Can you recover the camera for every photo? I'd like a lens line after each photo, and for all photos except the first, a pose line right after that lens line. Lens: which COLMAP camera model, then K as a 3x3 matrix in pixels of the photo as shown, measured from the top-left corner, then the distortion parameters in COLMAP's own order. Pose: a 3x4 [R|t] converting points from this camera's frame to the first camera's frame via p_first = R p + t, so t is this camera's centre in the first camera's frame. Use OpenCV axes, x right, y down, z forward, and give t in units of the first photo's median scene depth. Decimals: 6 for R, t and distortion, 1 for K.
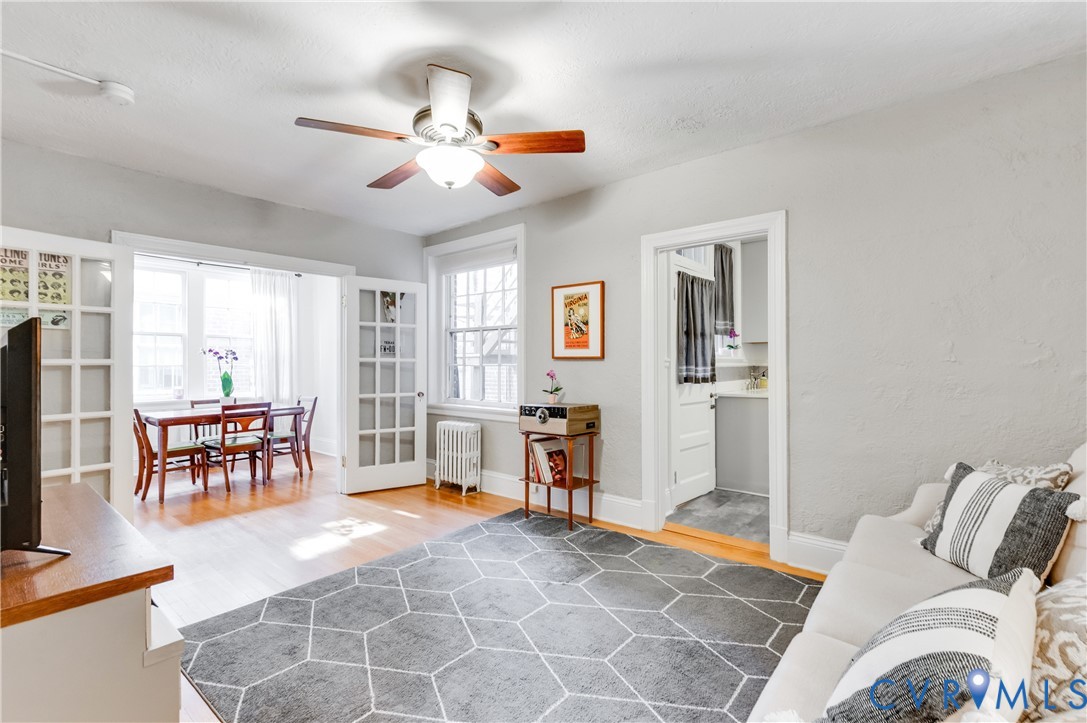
lens RADIAL K [[478.8, 0, 551.0], [0, 478.8, 361.7], [0, 0, 1]] dist [-0.000817, -0.000520]
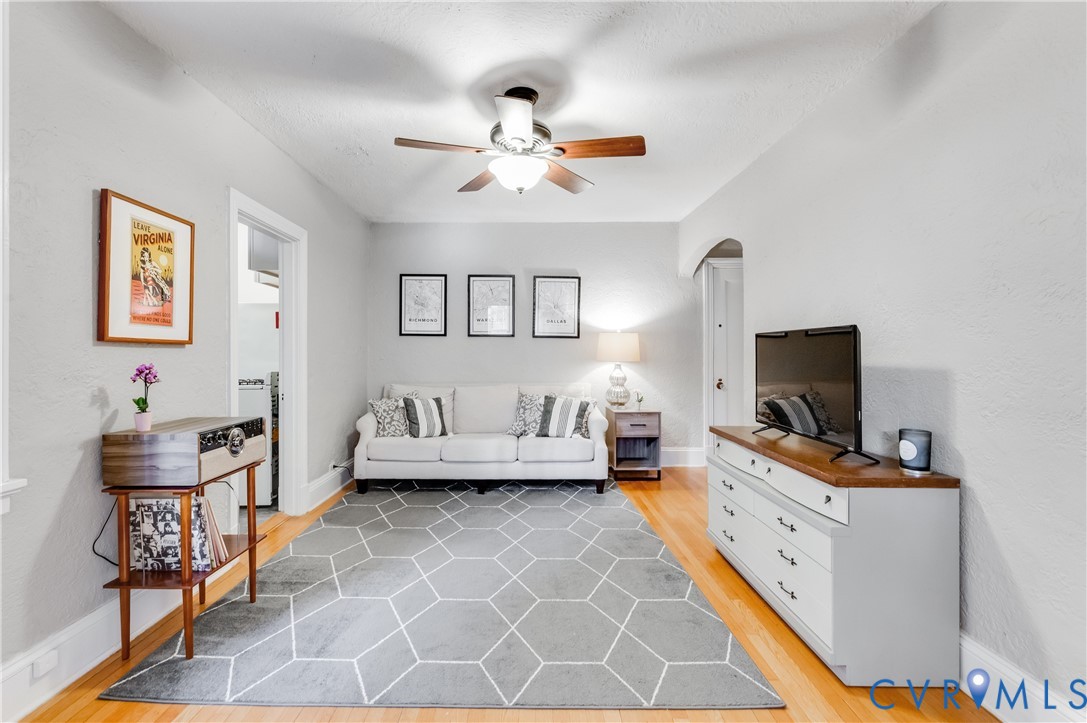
lens RADIAL K [[508.8, 0, 531.5], [0, 508.8, 347.5], [0, 0, 1]] dist [0.000189, -0.000340]
pose [[-0.640766, 0.010316, 0.767667, -0.657336], [-0.002765, 0.999872, -0.015744, 0.006837], [-0.767731, -0.012211, -0.640656, 1.010431]]
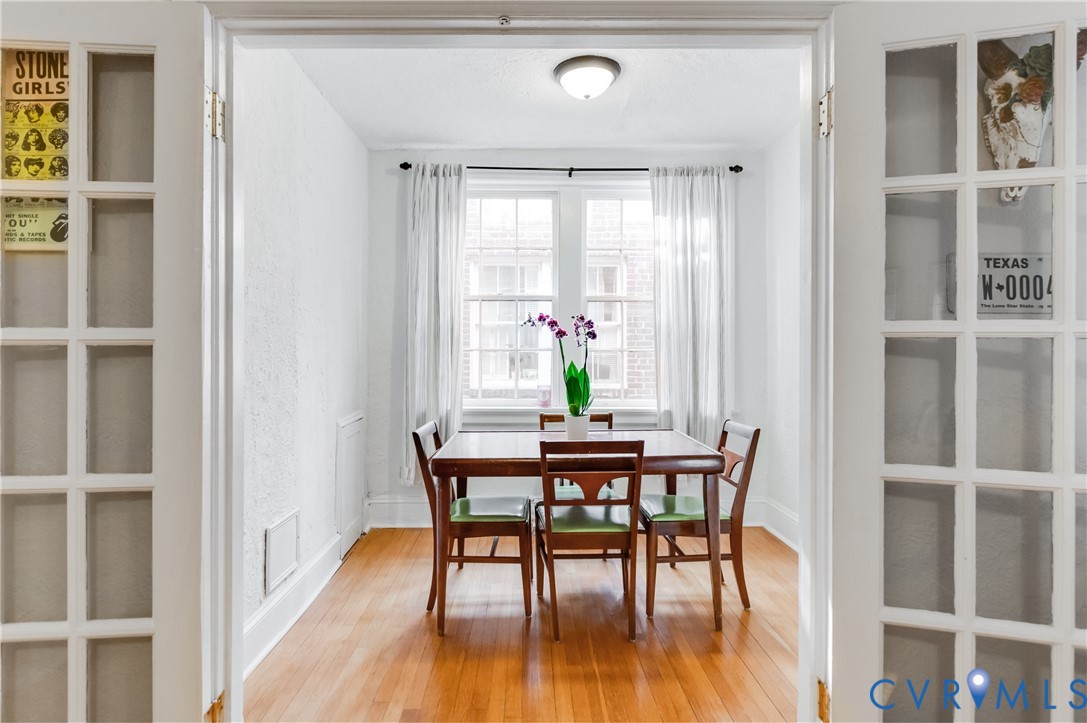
lens RADIAL K [[603.6, 0, 531.0], [0, 603.6, 342.2], [0, 0, 1]] dist [0.004374, 0.000567]
pose [[0.640491, -0.004491, -0.767952, -0.313438], [-0.003075, 0.999960, -0.008412, 0.007303], [0.767959, 0.007749, 0.640452, 0.744729]]
